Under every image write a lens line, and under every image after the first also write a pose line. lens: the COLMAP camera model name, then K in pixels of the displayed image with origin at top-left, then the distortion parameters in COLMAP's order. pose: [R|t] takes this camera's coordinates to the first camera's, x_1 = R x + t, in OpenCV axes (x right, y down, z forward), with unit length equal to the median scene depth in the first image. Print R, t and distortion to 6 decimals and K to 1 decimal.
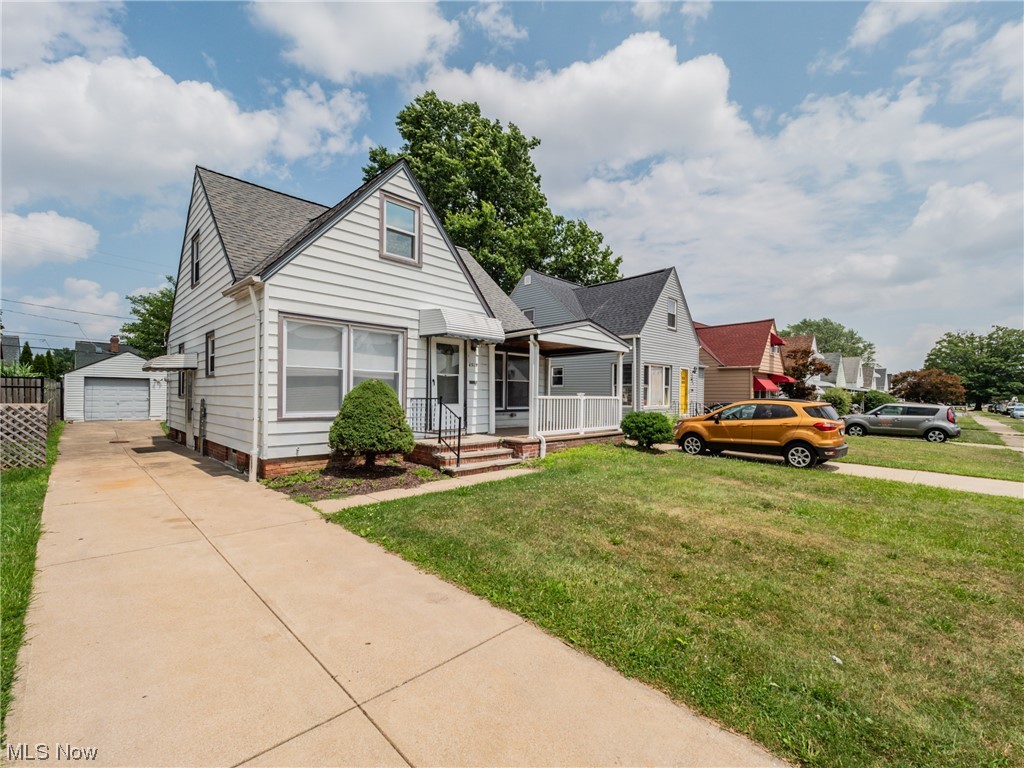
lens RADIAL K [[437.3, 0, 512.0], [0, 437.3, 394.3], [0, 0, 1]] dist [0.000424, 0.000013]
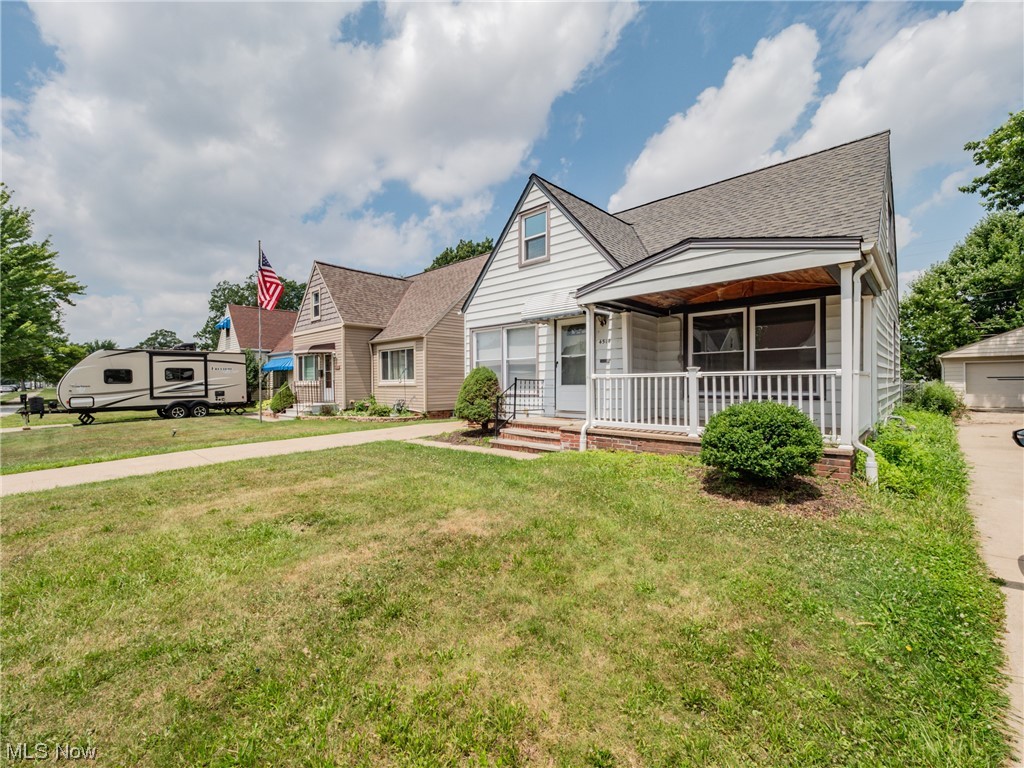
lens RADIAL K [[437.3, 0, 512.0], [0, 437.3, 381.6], [0, 0, 1]] dist [0.000424, 0.000013]
pose [[0.022641, -0.007810, -0.999713, 0.884221], [0.015956, 0.999845, -0.007449, 0.020364], [0.999616, -0.015783, 0.022762, 0.880914]]
